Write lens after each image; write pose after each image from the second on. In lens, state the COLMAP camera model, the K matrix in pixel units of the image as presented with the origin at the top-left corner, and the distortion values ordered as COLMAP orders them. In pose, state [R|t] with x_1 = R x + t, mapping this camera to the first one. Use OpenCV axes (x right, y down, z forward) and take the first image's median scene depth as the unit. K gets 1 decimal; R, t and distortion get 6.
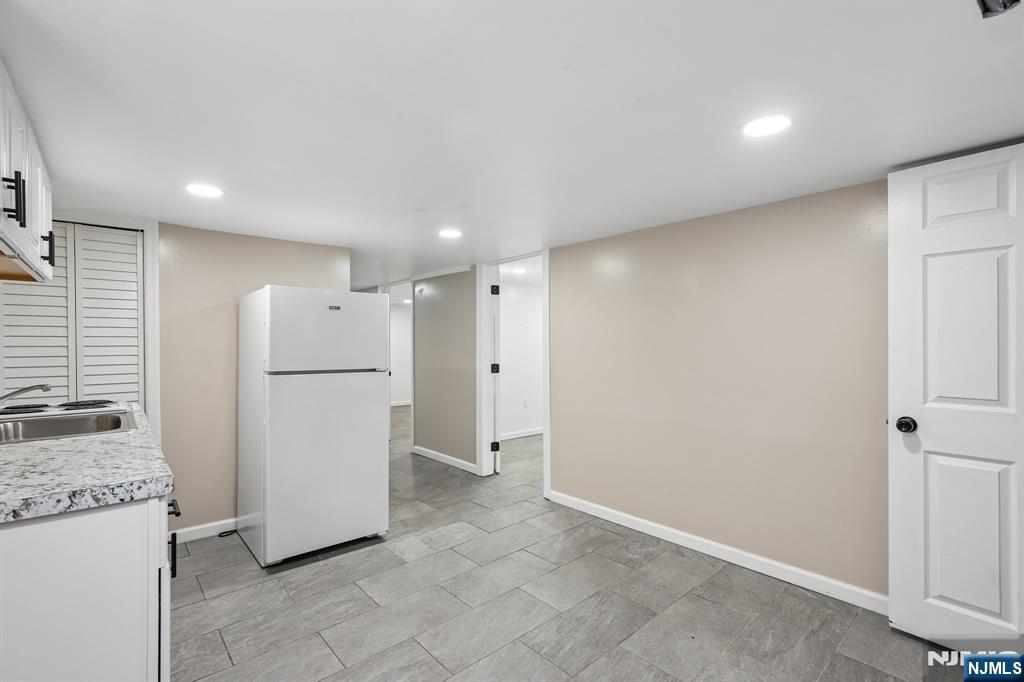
lens RADIAL K [[461.1, 0, 510.3], [0, 461.1, 336.1], [0, 0, 1]] dist [-0.016593, 0.015248]
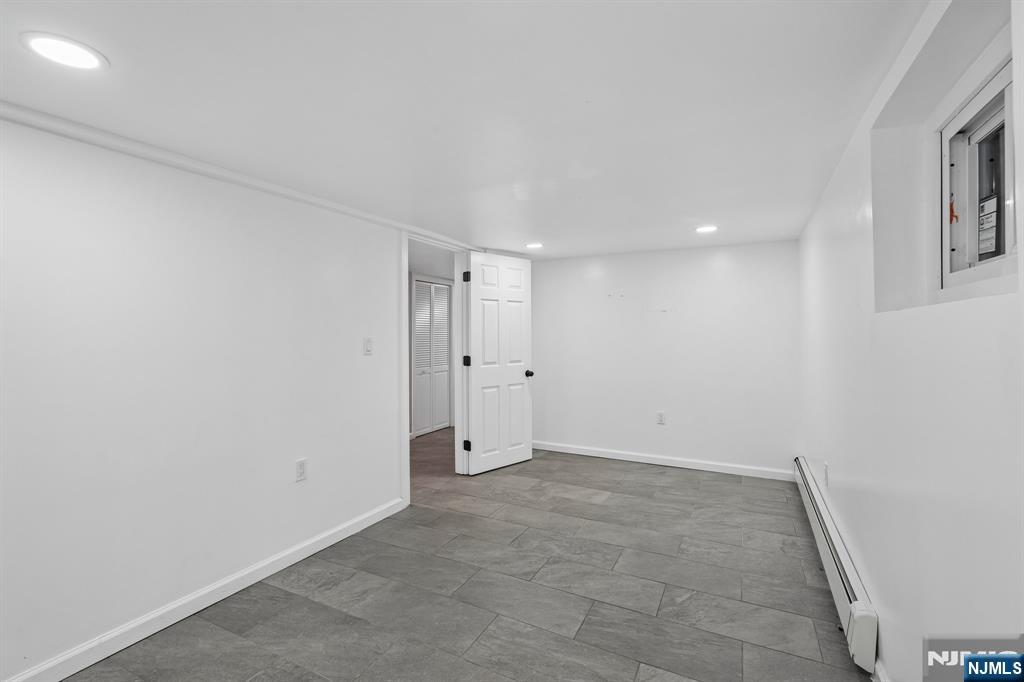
lens RADIAL K [[453.6, 0, 509.4], [0, 453.6, 331.0], [0, 0, 1]] dist [-0.015741, 0.008527]
pose [[0.352427, -0.005516, -0.935823, 1.298656], [0.018154, 0.999835, 0.000944, 0.015669], [0.935663, -0.017321, 0.352469, 1.157782]]
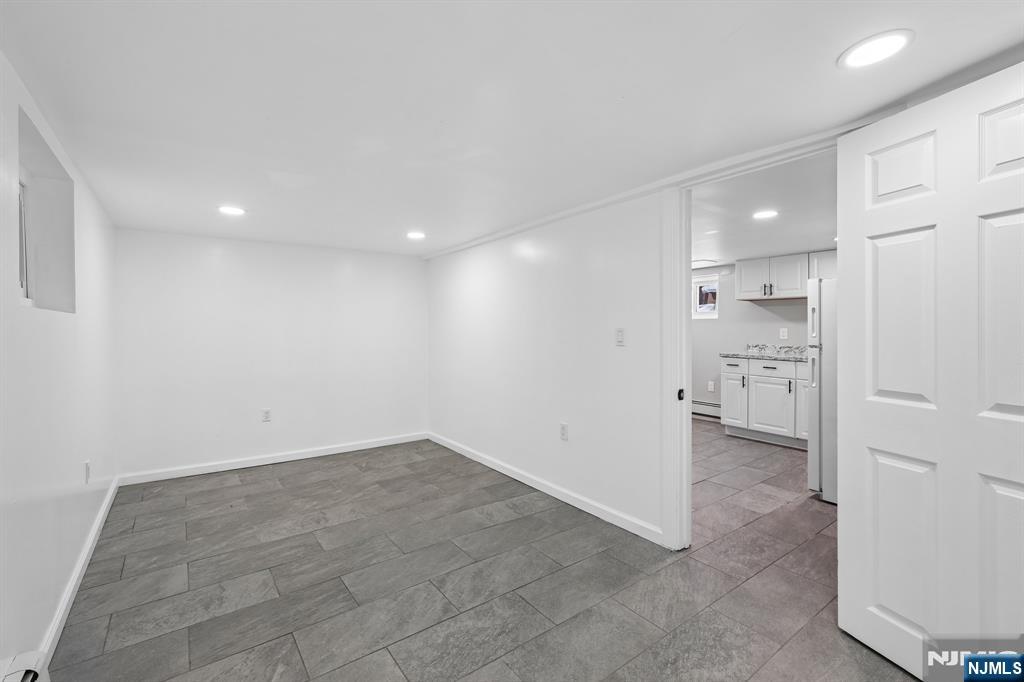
lens RADIAL K [[453.6, 0, 509.4], [0, 453.6, 331.0], [0, 0, 1]] dist [-0.015741, 0.008527]
pose [[-0.994989, 0.008446, 0.099631, 0.355717], [0.007617, 0.999933, -0.008703, 0.039971], [-0.099698, -0.007901, -0.994986, 2.210558]]
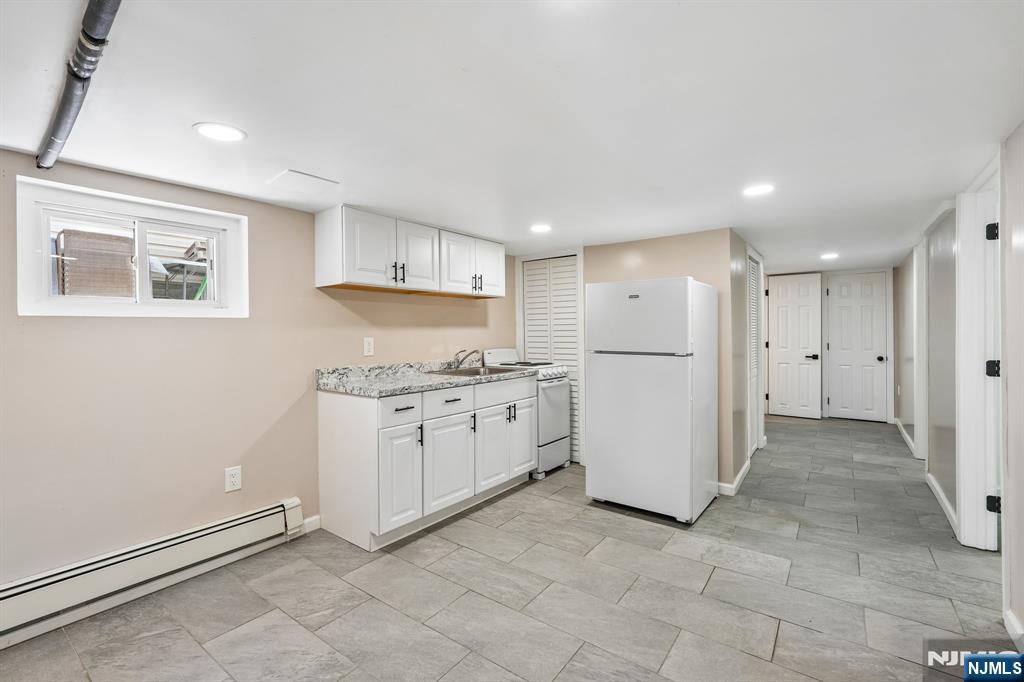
lens RADIAL K [[453.6, 0, 509.4], [0, 453.6, 331.0], [0, 0, 1]] dist [-0.015741, 0.008527]
pose [[0.205765, 0.001749, -0.978600, 0.598314], [0.024676, 0.999671, 0.006975, 0.006681], [0.978290, -0.025584, 0.205655, 0.452119]]
